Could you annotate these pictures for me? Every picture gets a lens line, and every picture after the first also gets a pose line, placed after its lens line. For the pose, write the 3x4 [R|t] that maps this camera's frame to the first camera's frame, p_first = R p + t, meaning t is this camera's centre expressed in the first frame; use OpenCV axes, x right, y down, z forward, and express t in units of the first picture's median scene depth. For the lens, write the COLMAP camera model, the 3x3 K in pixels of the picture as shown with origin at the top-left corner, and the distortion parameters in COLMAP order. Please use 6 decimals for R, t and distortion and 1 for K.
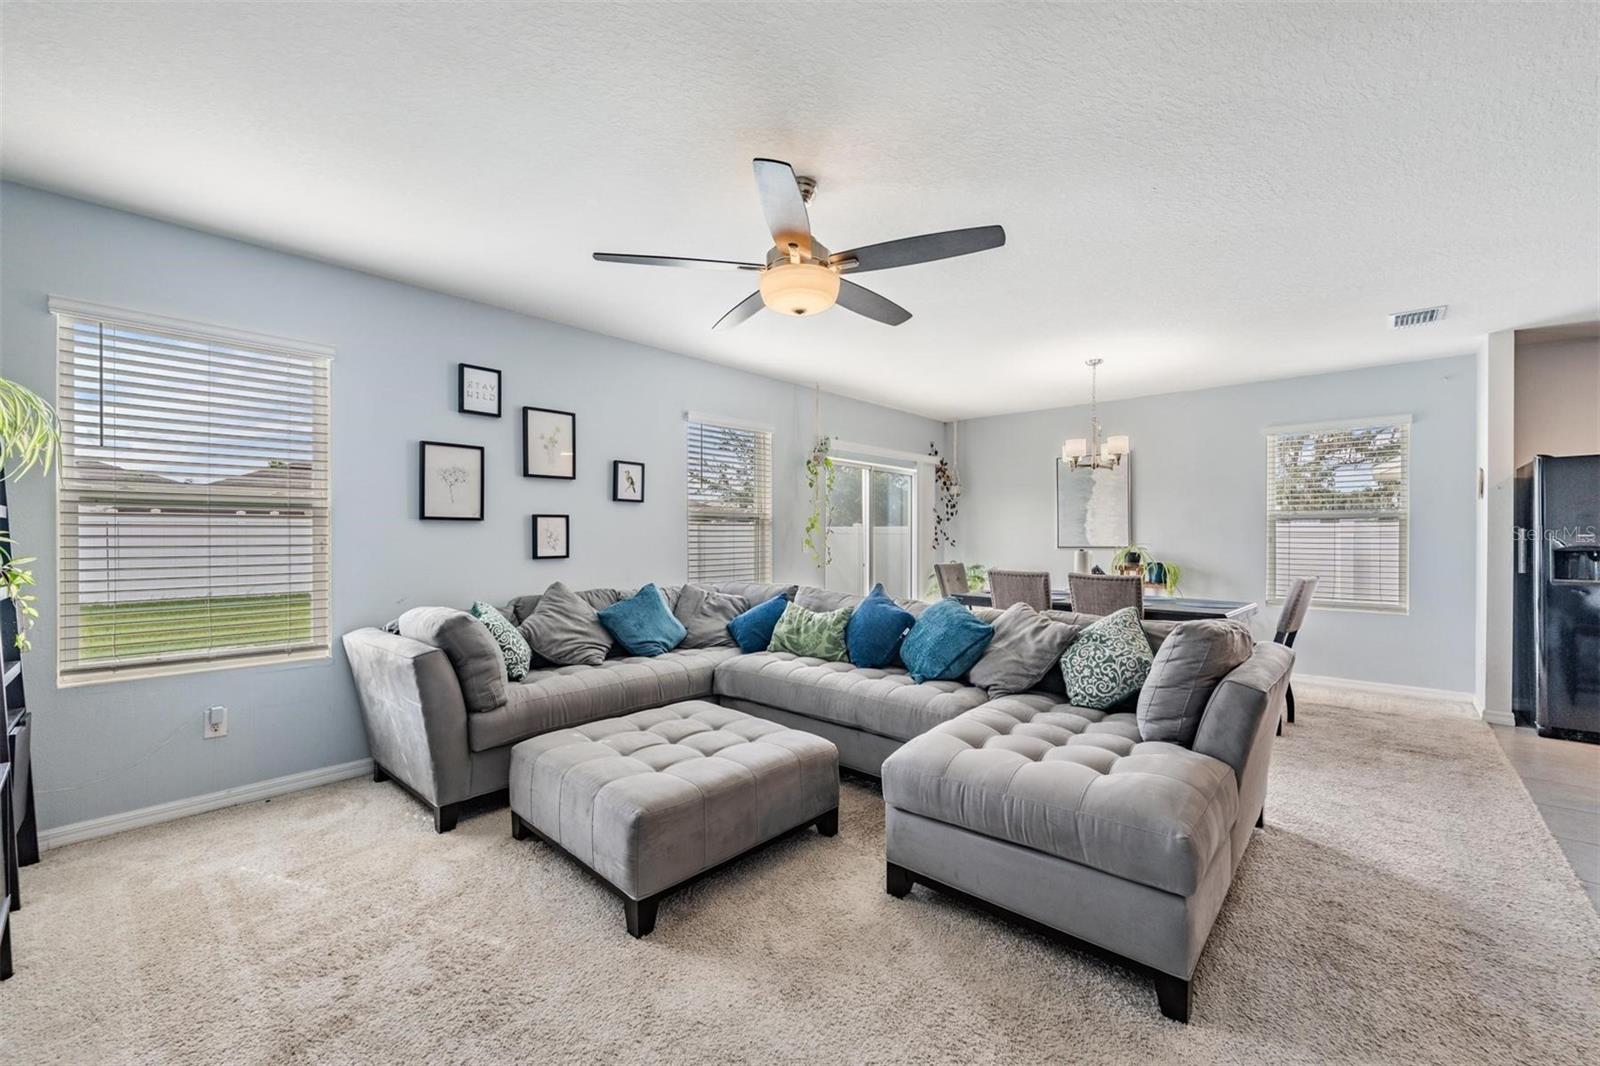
lens RADIAL K [[646.8, 0, 803.2], [0, 646.8, 537.1], [0, 0, 1]] dist [-0.001177, -0.000728]
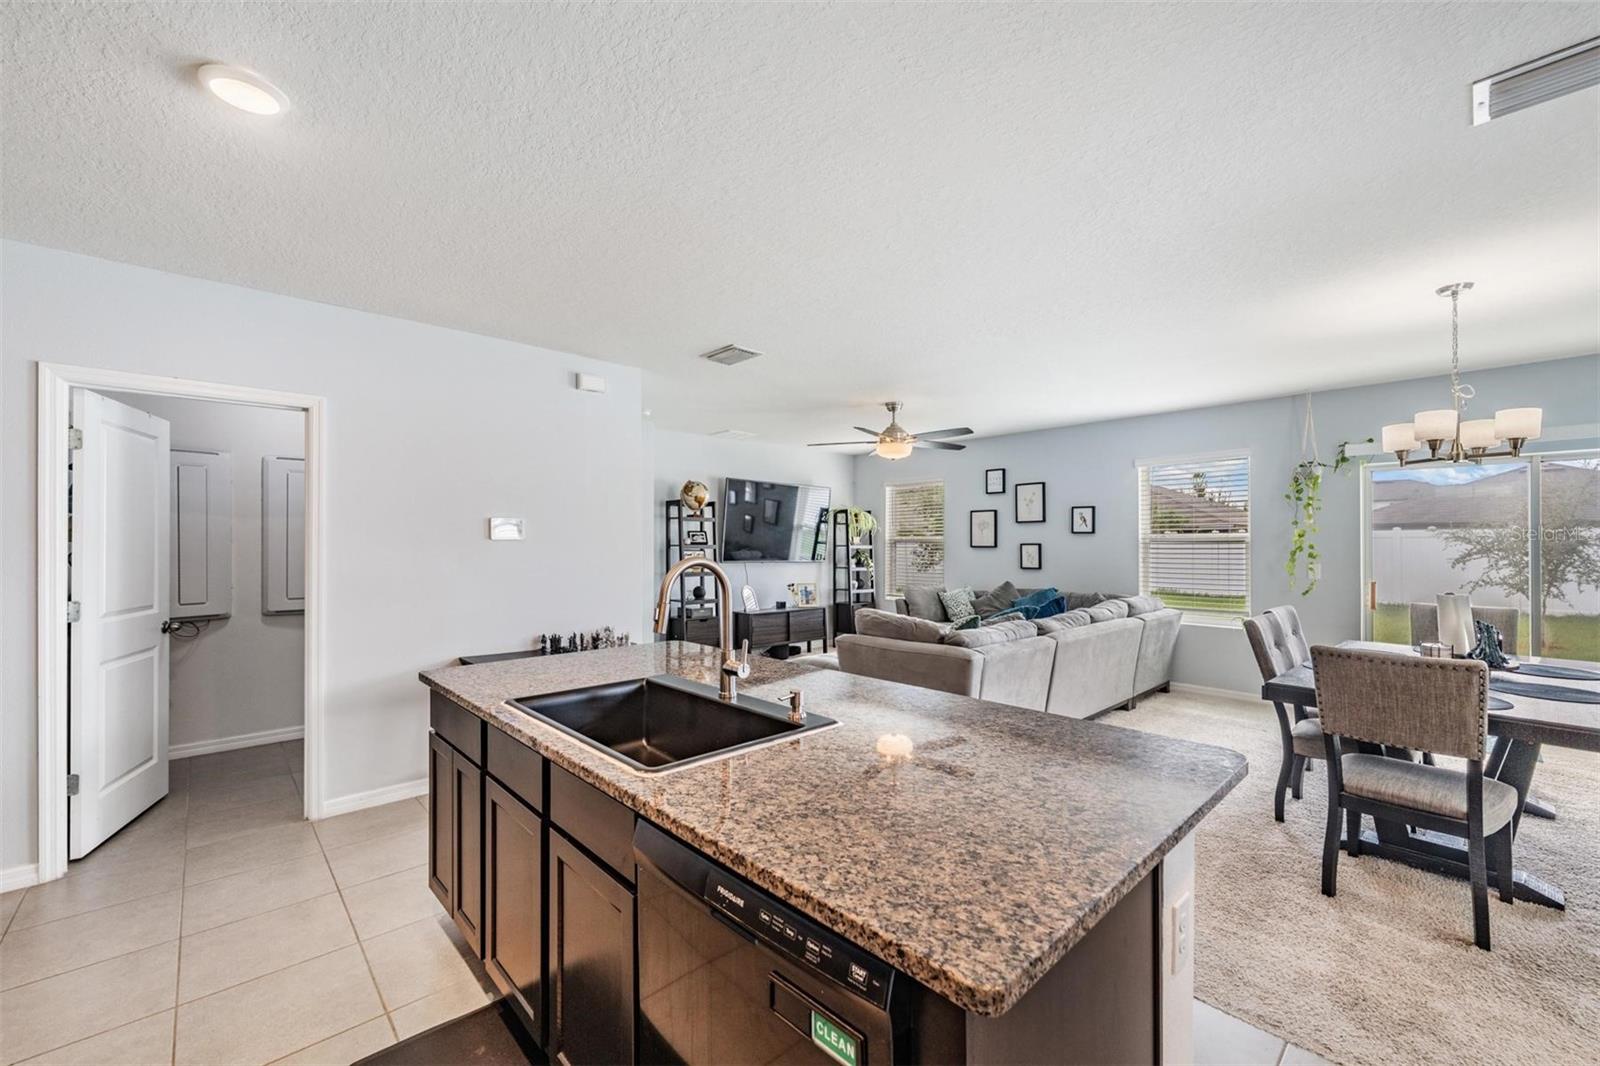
lens RADIAL K [[646.8, 0, 792.1], [0, 646.8, 539.8], [0, 0, 1]] dist [-0.001177, -0.000728]
pose [[-0.102814, -0.004466, -0.994691, 1.300911], [-0.003241, 0.999986, -0.004155, -0.031472], [0.994695, 0.002796, -0.102827, 0.494444]]
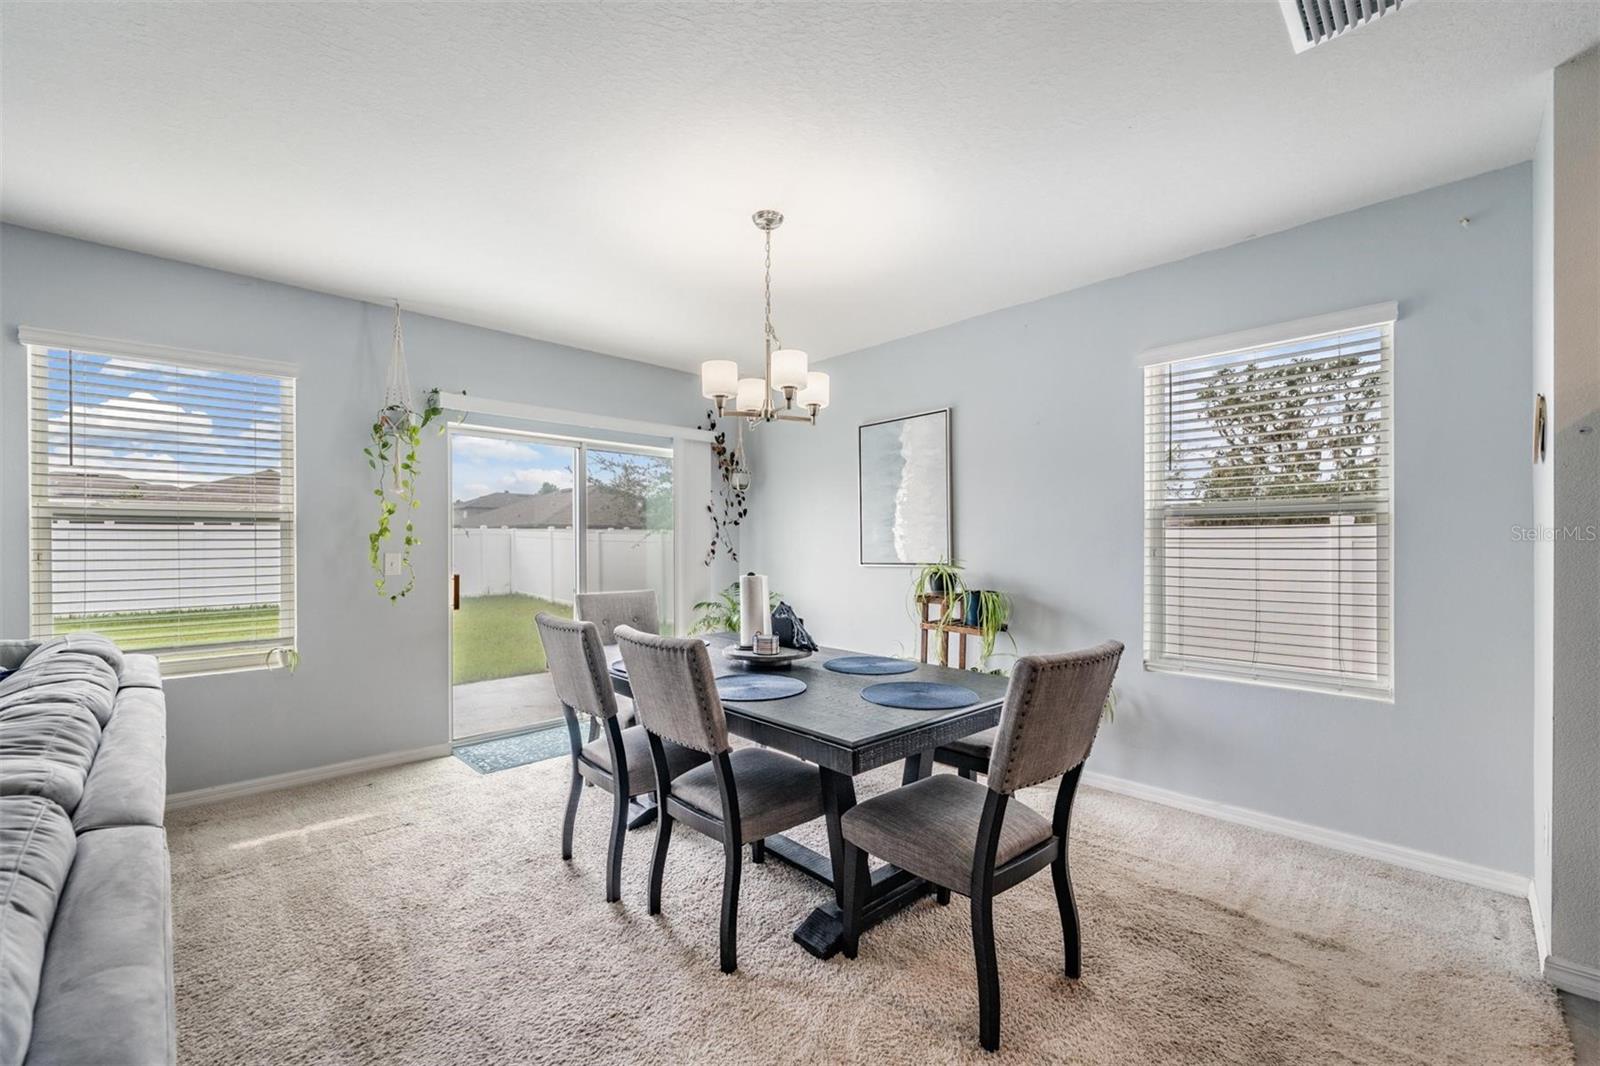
lens RADIAL K [[646.8, 0, 802.1], [0, 646.8, 543.4], [0, 0, 1]] dist [-0.001177, -0.000728]
pose [[0.997745, -0.002574, -0.067063, 0.587533], [0.002386, 0.999993, -0.002892, -0.003696], [0.067070, 0.002725, 0.997745, 0.537024]]
